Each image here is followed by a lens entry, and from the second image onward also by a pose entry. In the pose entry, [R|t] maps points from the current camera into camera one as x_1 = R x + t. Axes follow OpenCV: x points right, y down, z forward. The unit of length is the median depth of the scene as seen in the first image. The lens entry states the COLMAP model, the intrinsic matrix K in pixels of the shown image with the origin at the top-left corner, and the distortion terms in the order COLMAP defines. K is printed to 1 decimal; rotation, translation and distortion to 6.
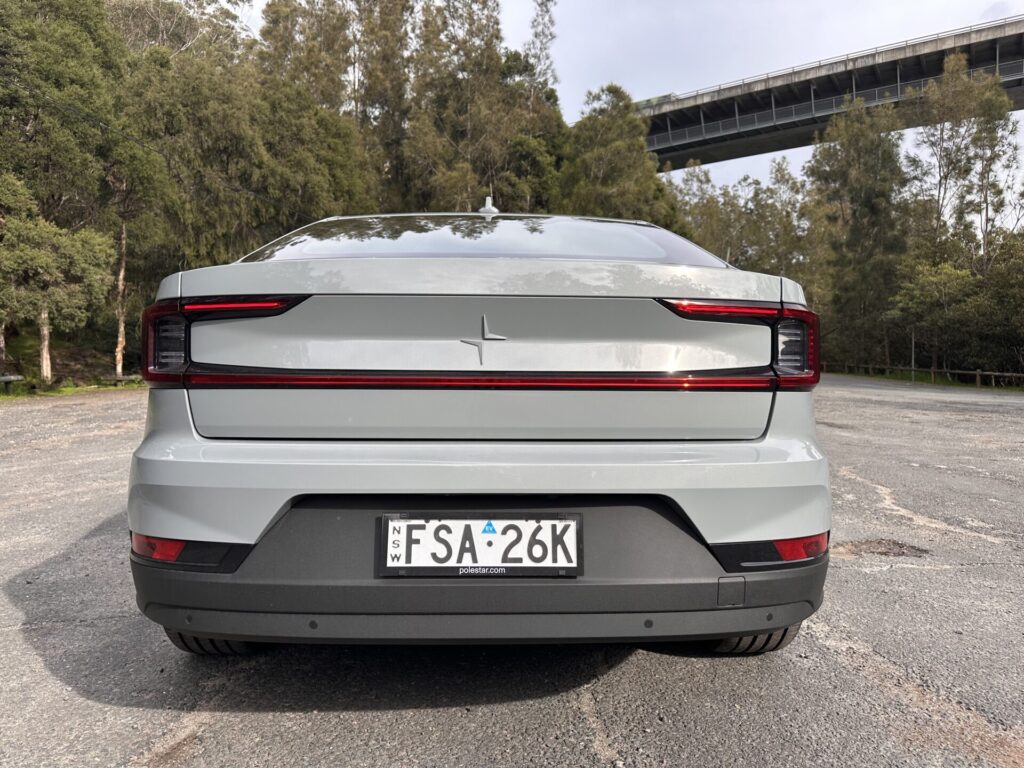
lens RADIAL K [[732.5, 0, 506.6], [0, 732.5, 388.8], [0, 0, 1]] dist [-0.000800, -0.004799]
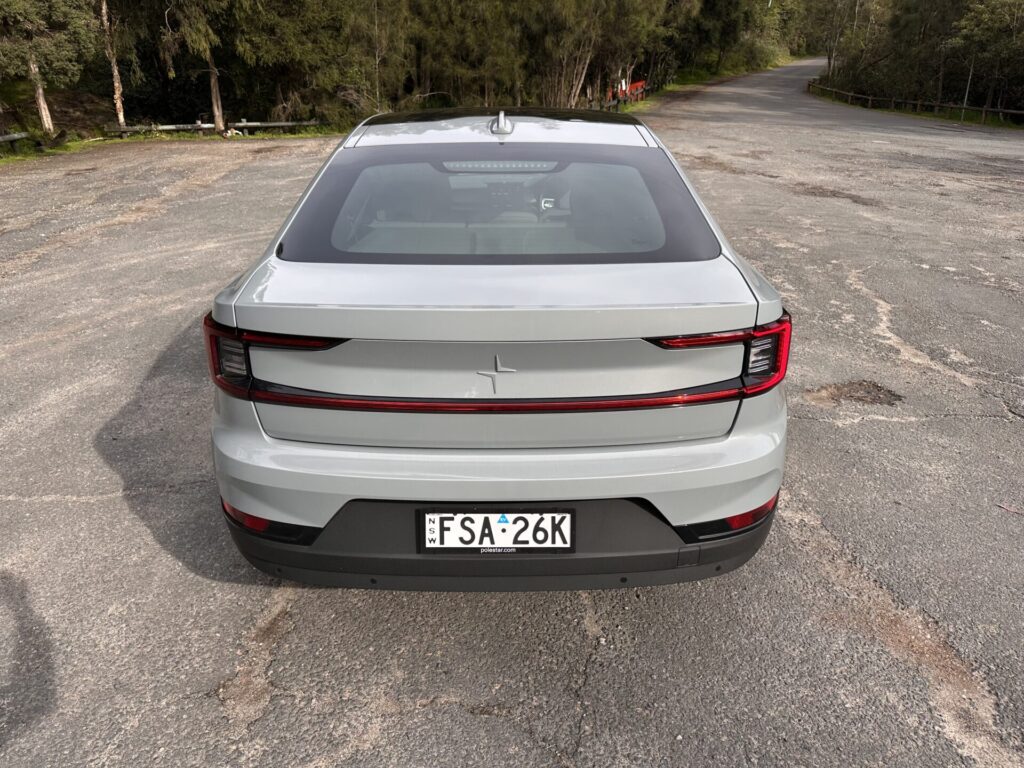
lens RADIAL K [[732.2, 0, 512.0], [0, 732.2, 384.0], [0, 0, 1]] dist [0.005966, -0.008341]
pose [[0.999773, -0.000024, -0.021311, 0.011828], [0.007371, 0.938672, 0.344733, -0.292597], [0.019996, -0.344812, 0.938459, -0.079917]]
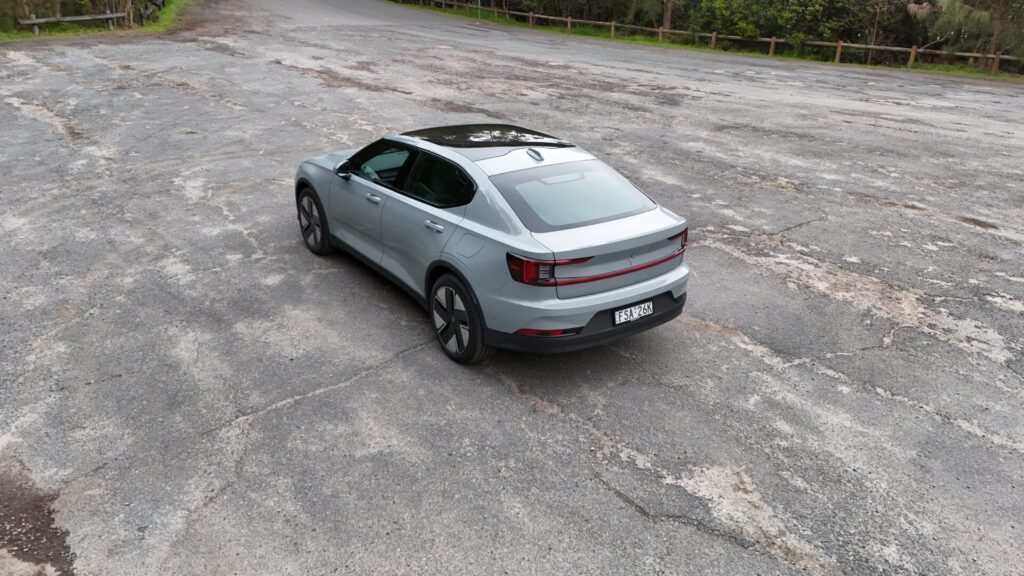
lens RADIAL K [[763.8, 0, 512.0], [0, 763.8, 288.0], [0, 0, 1]] dist [0.067216, -0.064123]
pose [[0.825050, -0.206436, 0.526001, -1.575703], [-0.002224, 0.929683, 0.368355, -0.822405], [-0.565056, -0.305081, 0.766575, -0.985224]]
